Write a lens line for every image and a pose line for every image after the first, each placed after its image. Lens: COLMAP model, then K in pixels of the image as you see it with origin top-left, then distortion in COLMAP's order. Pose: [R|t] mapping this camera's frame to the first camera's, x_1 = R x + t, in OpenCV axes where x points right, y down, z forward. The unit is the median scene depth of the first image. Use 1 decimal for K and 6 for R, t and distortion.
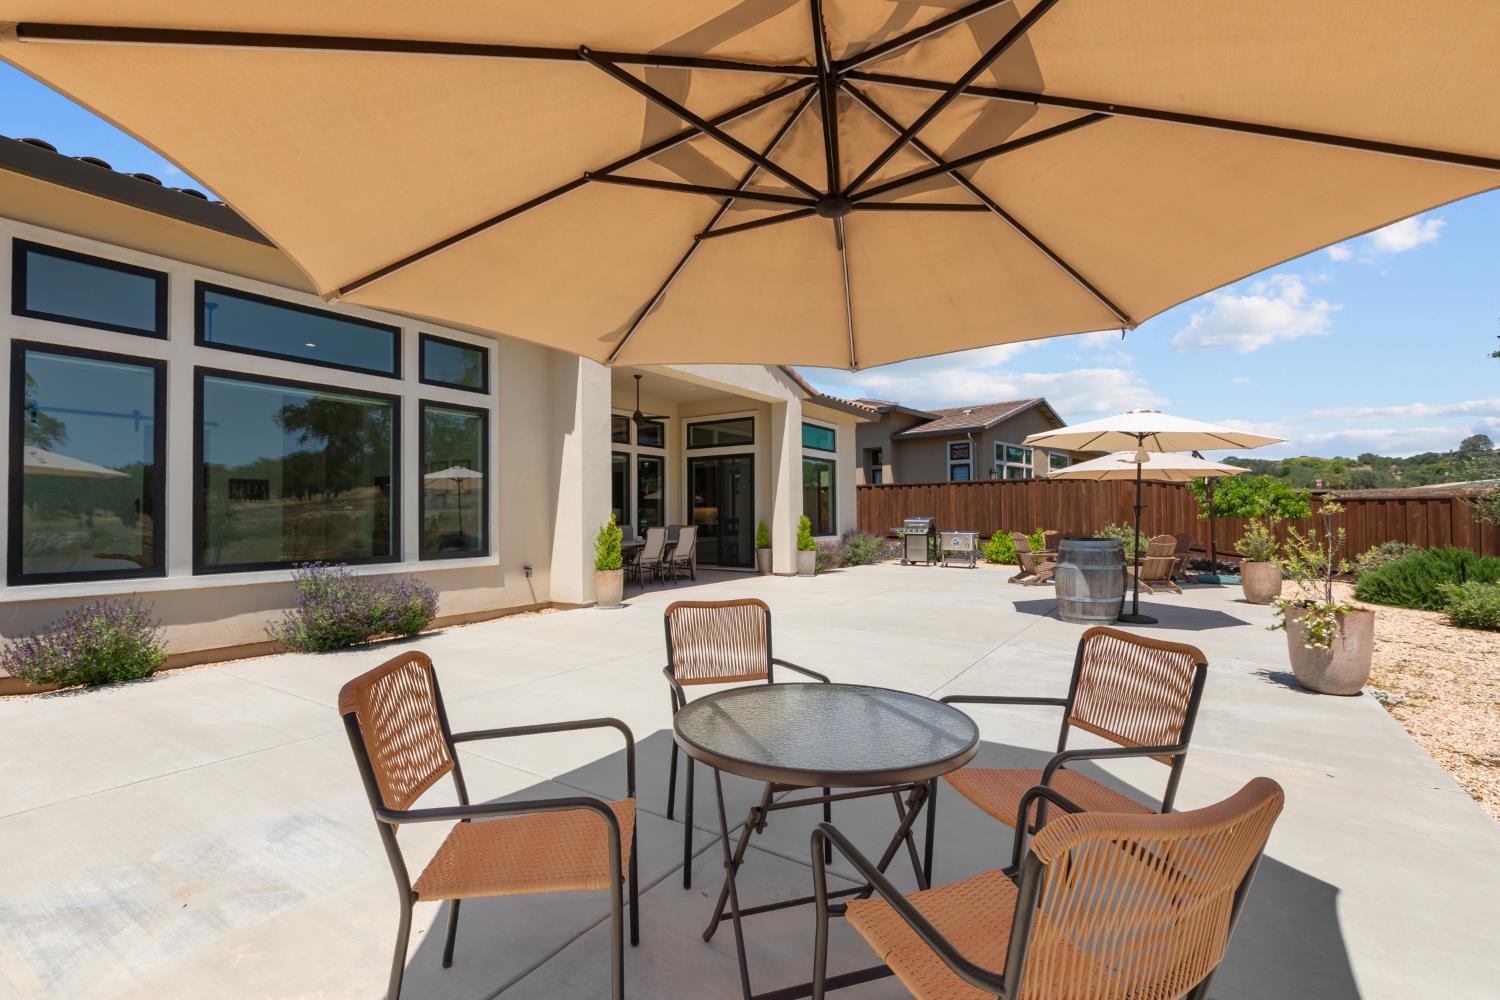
lens RADIAL K [[694.0, 0, 745.6], [0, 694.0, 495.7], [0, 0, 1]] dist [0.011858, 0.000290]
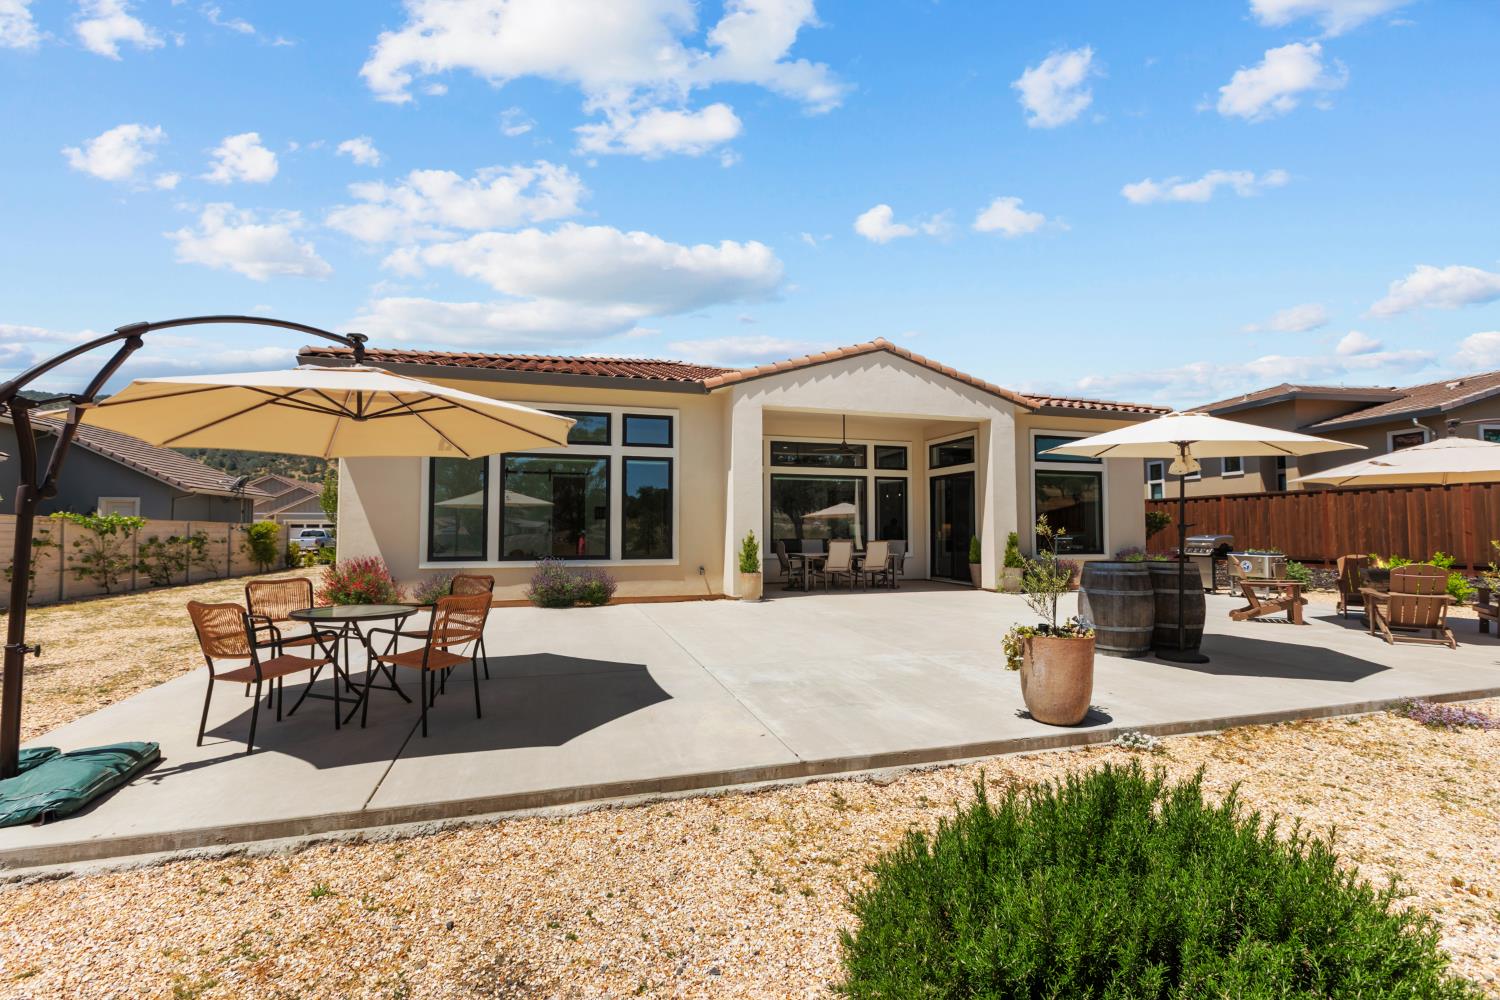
lens RADIAL K [[694.0, 0, 745.6], [0, 694.0, 495.7], [0, 0, 1]] dist [0.011858, 0.000290]
pose [[0.767288, -0.024676, -0.640827, 0.409273], [0.013893, 0.999665, -0.021859, -0.006721], [0.641152, 0.007869, 0.767374, -0.010975]]
